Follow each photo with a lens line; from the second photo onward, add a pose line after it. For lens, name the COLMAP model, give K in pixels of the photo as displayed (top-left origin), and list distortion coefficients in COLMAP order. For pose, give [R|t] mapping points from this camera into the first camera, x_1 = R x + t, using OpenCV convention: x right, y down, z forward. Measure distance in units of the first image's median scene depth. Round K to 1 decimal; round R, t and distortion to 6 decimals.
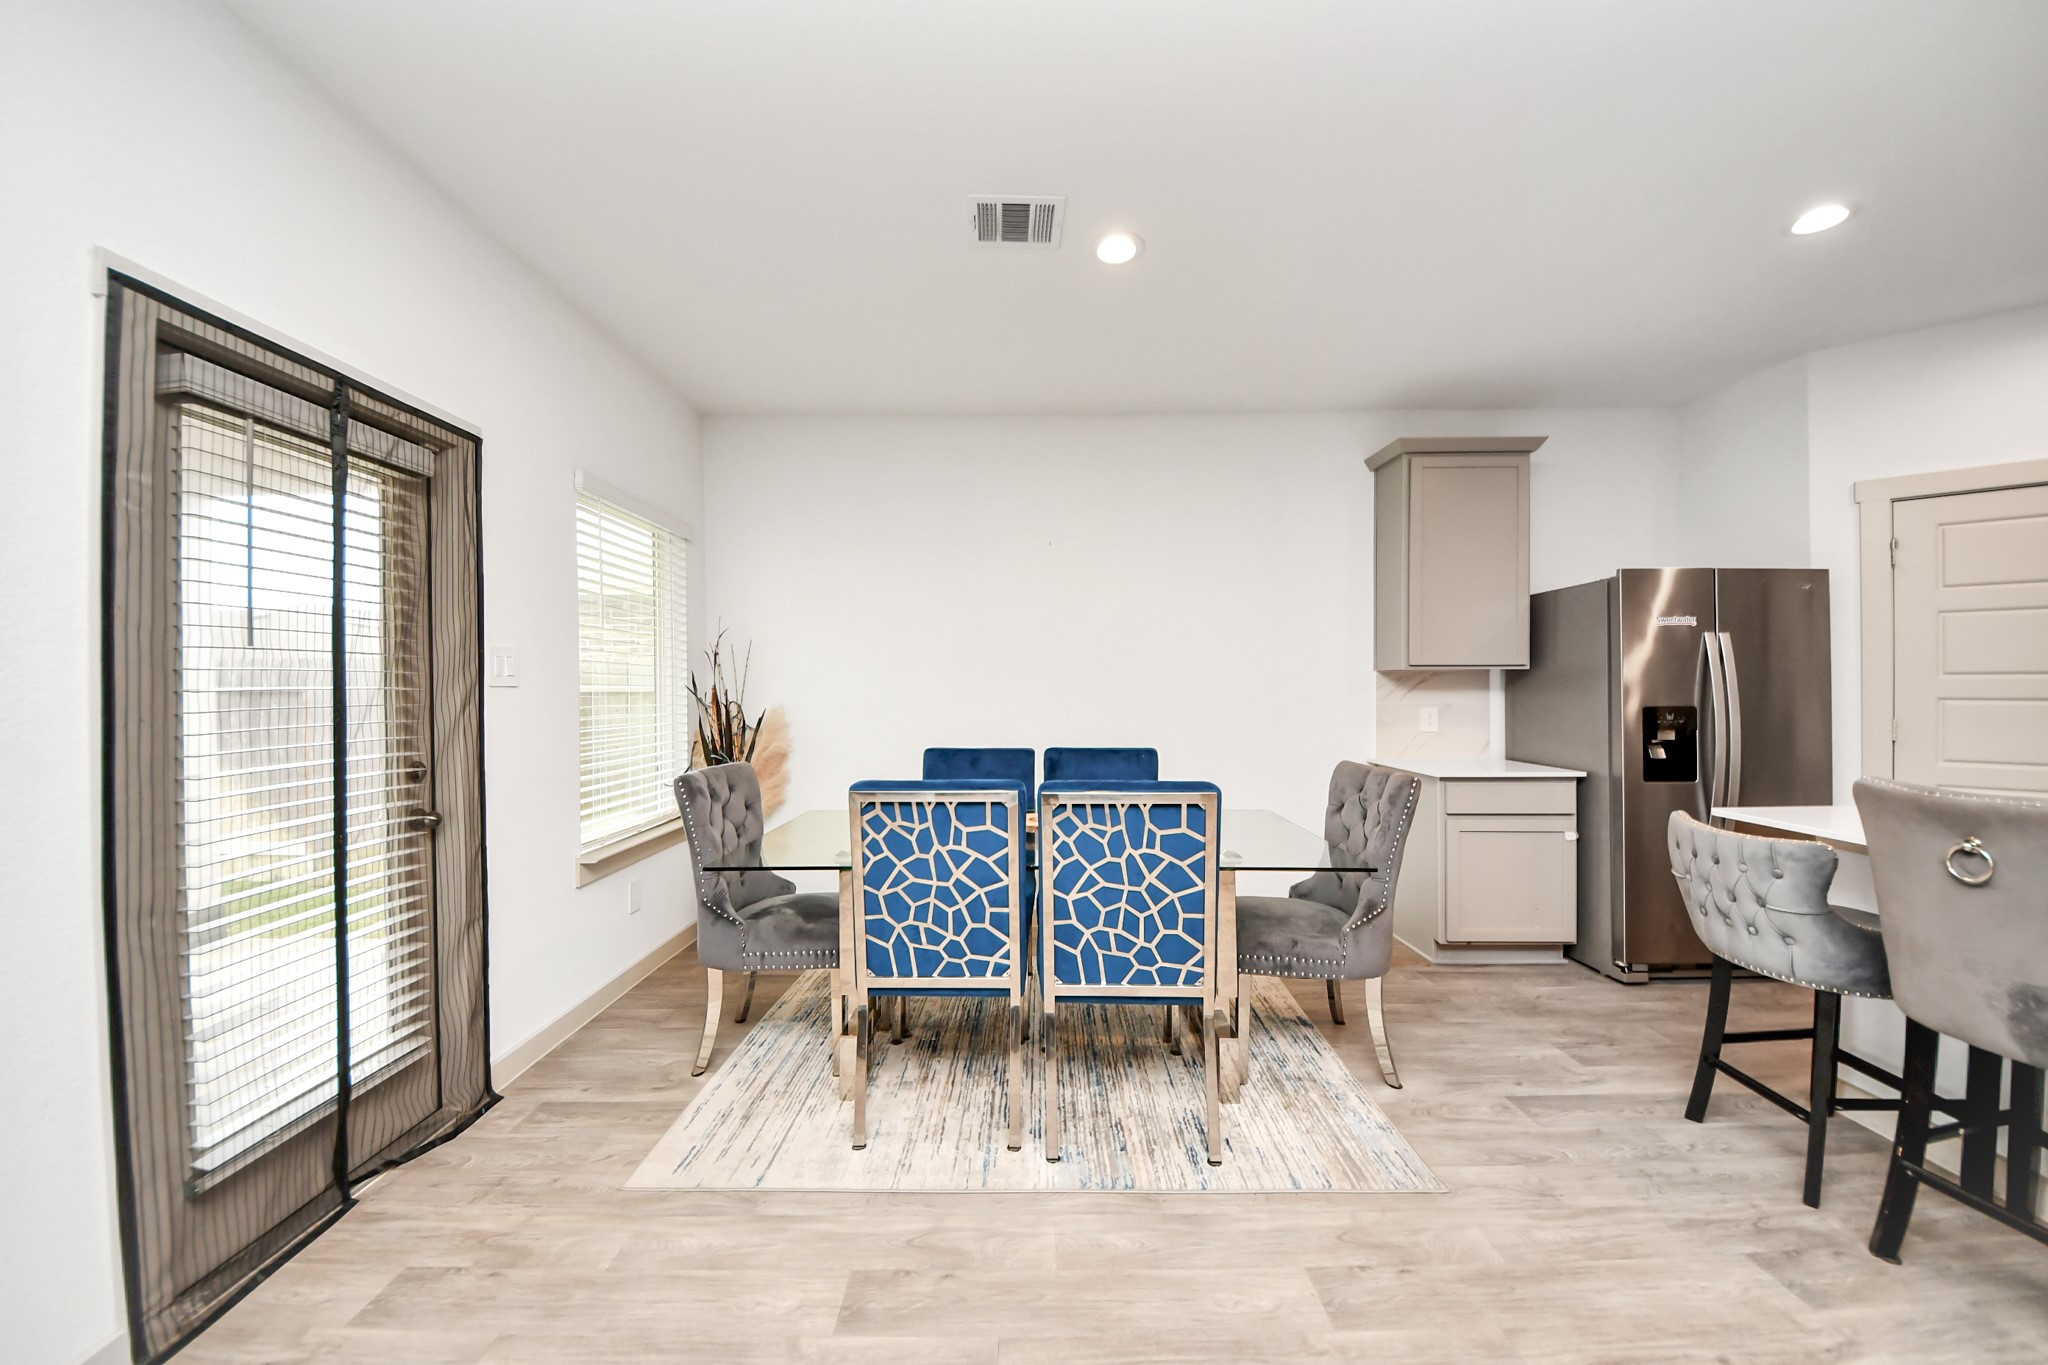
lens RADIAL K [[744.8, 0, 1025.4], [0, 744.8, 693.5], [0, 0, 1]] dist [-0.000155, -0.000331]
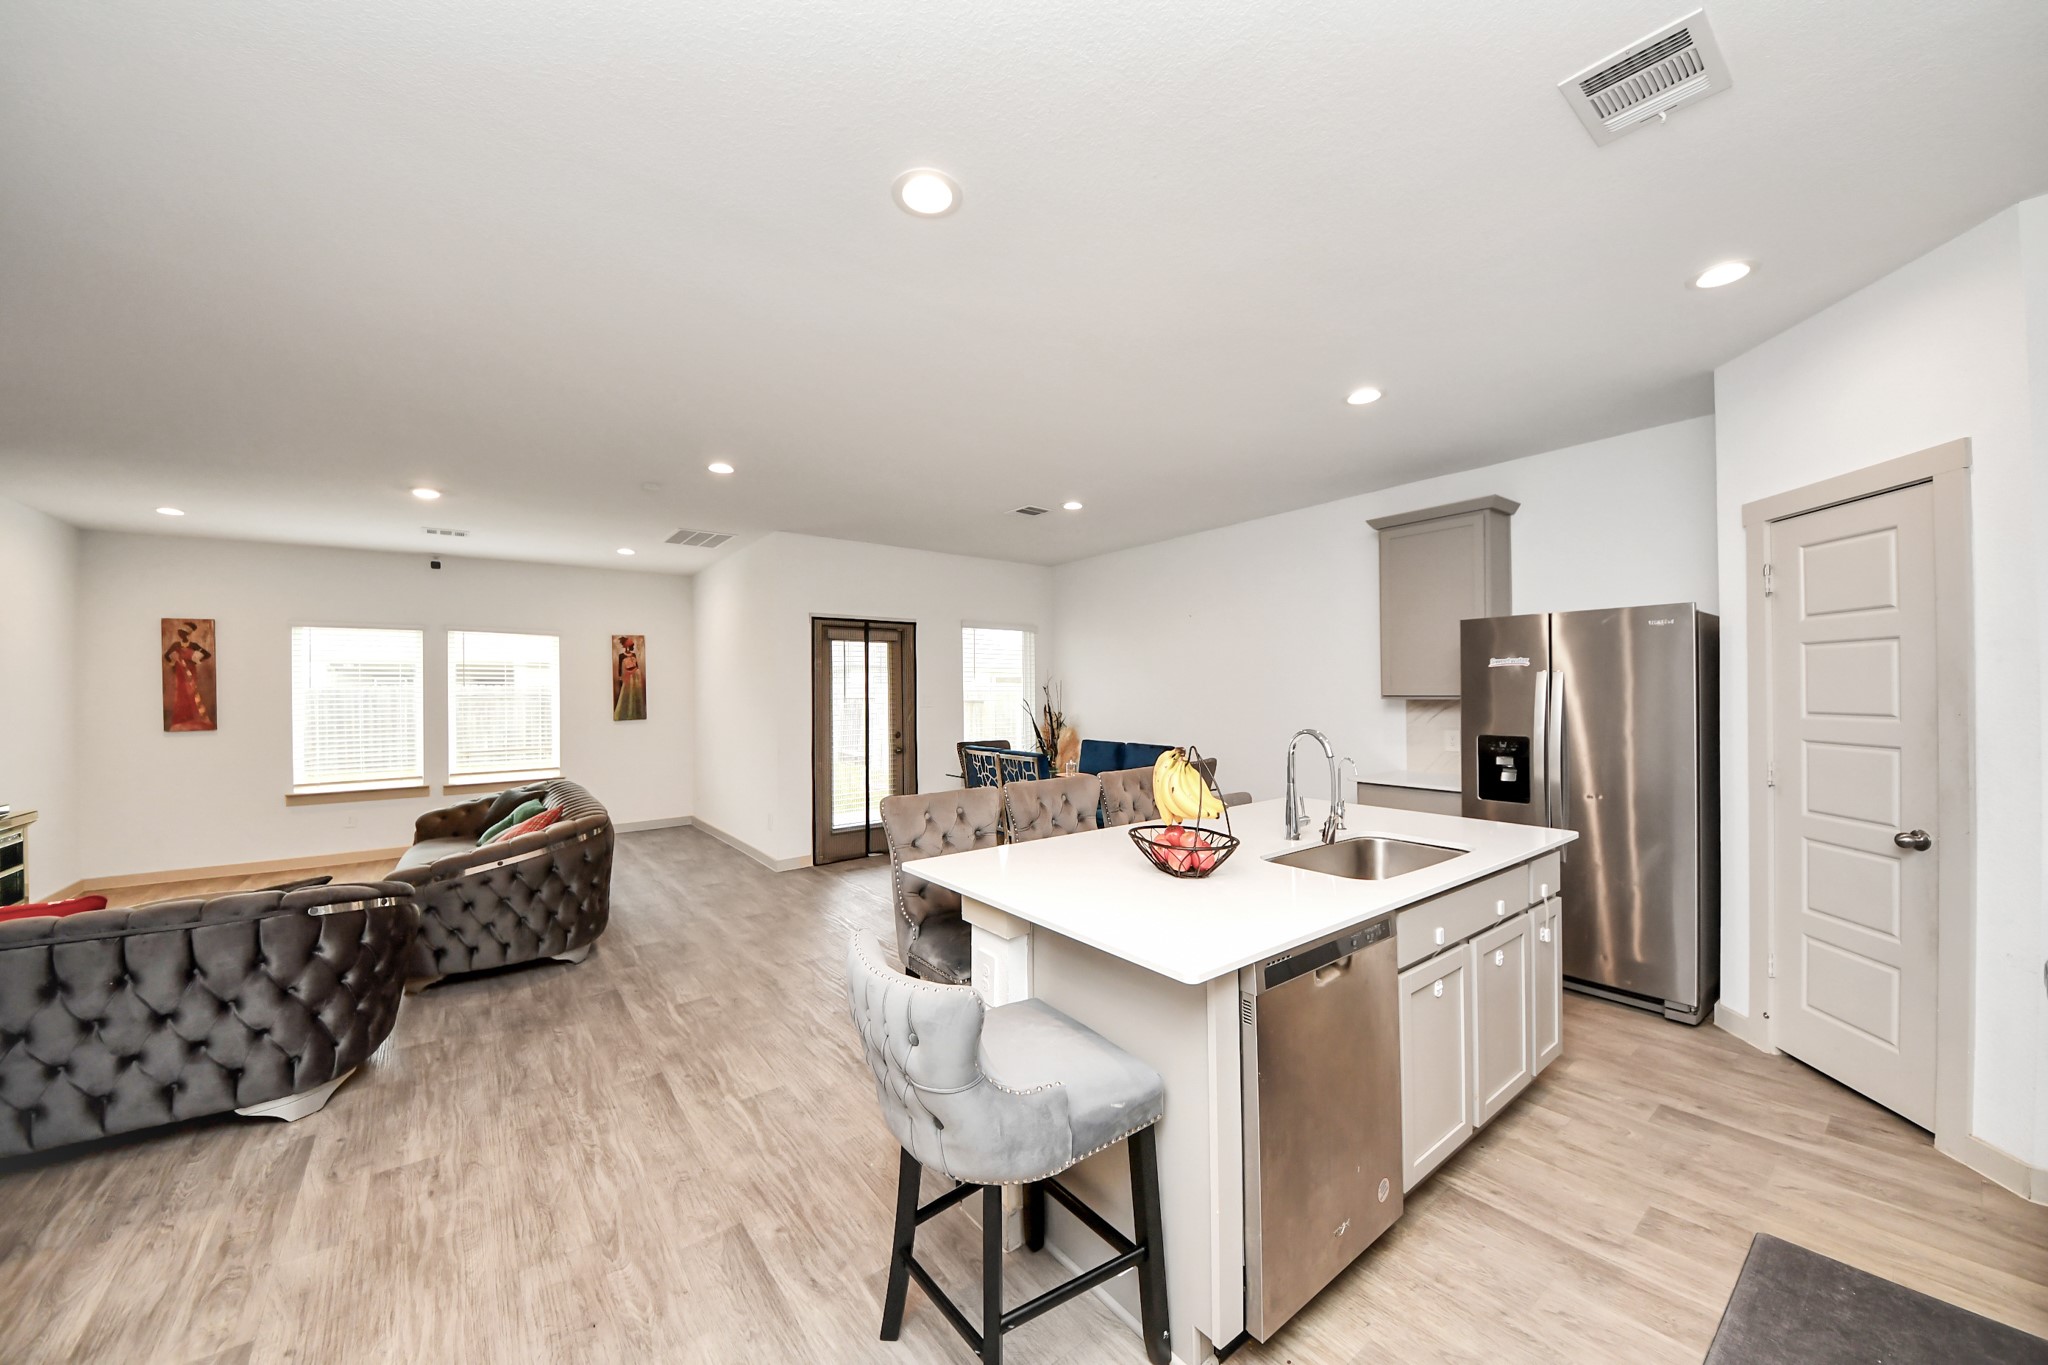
lens RADIAL K [[744.8, 0, 1041.7], [0, 744.8, 691.0], [0, 0, 1]] dist [-0.000155, -0.000331]
pose [[0.621819, -0.001460, -0.783160, 1.333721], [-0.003396, 0.999984, -0.004560, -0.045048], [0.783154, 0.005495, 0.621804, -0.300278]]
